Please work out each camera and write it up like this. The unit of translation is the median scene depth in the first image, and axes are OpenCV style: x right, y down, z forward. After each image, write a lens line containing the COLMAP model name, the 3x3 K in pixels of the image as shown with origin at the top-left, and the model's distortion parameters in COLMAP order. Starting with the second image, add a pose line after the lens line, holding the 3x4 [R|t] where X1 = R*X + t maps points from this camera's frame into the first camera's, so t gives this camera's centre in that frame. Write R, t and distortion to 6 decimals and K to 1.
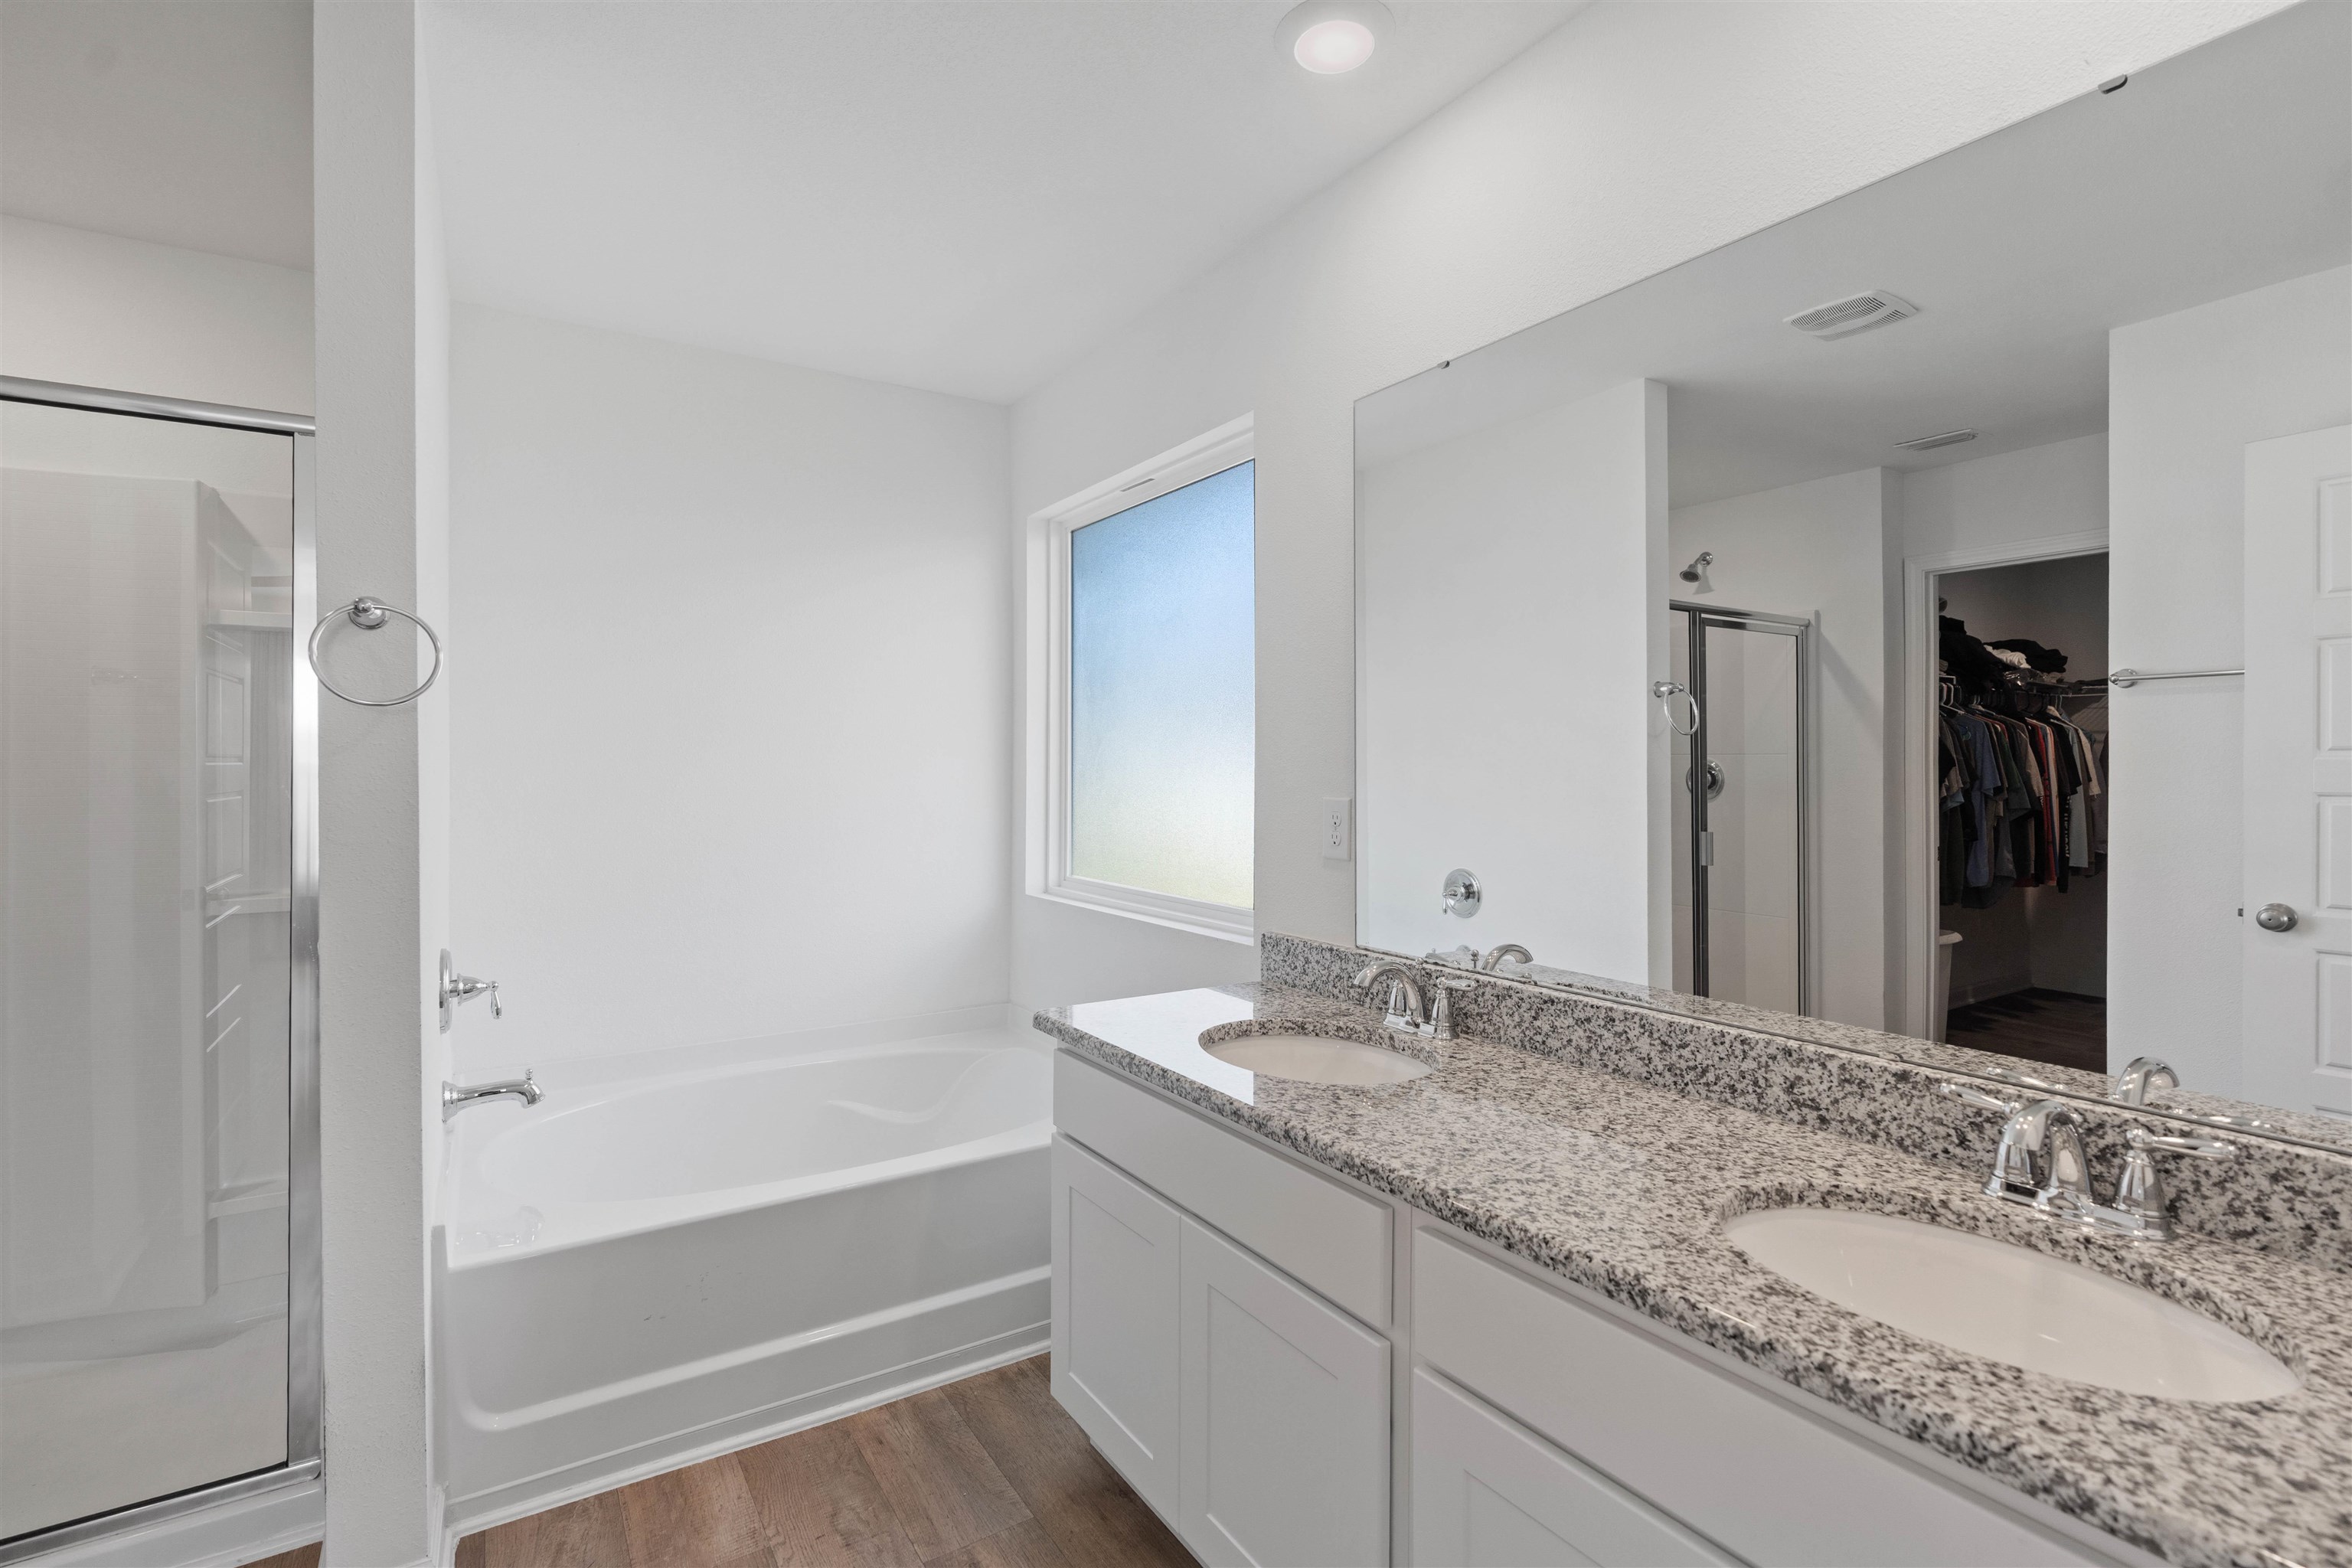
lens RADIAL K [[1054.9, 0, 1150.5], [0, 1054.9, 773.7], [0, 0, 1]] dist [-0.008499, 0.002482]
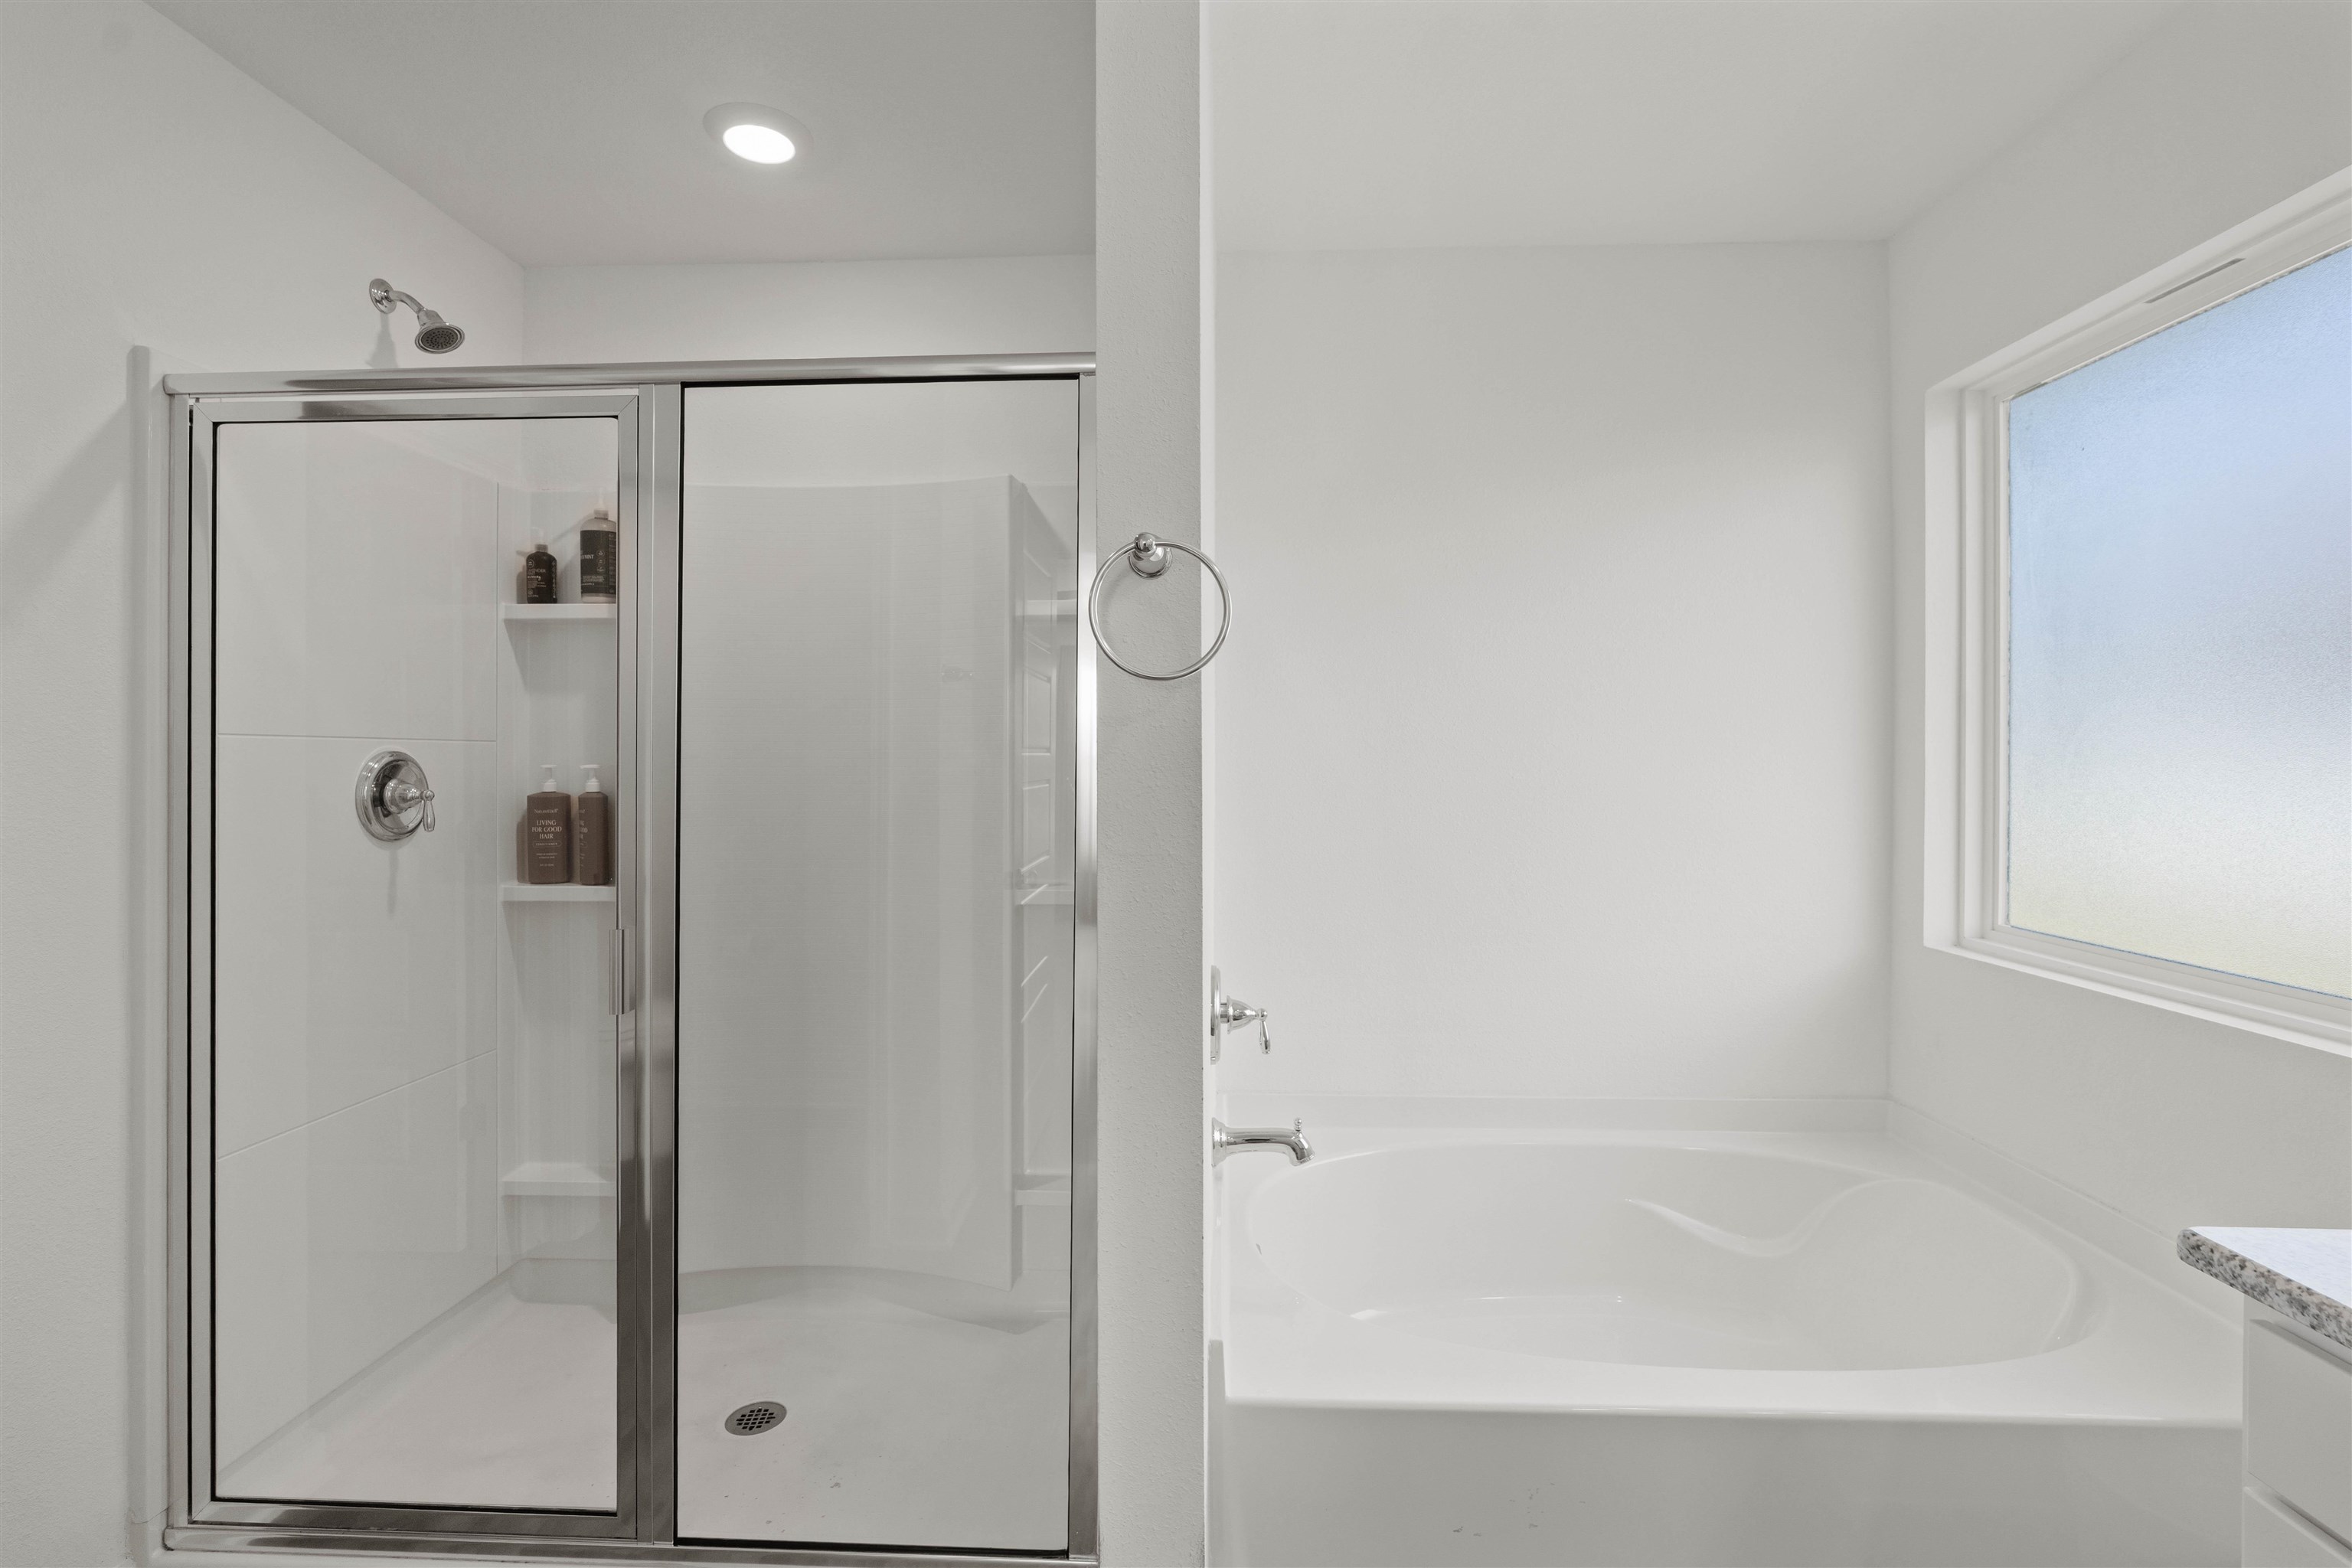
lens RADIAL K [[1054.9, 0, 1176.6], [0, 1054.9, 768.1], [0, 0, 1]] dist [-0.008499, 0.002482]
pose [[0.822085, 0.006971, -0.569322, -0.198555], [-0.003380, 0.999967, 0.007364, -0.005001], [0.569355, -0.004129, 0.822082, 0.260101]]
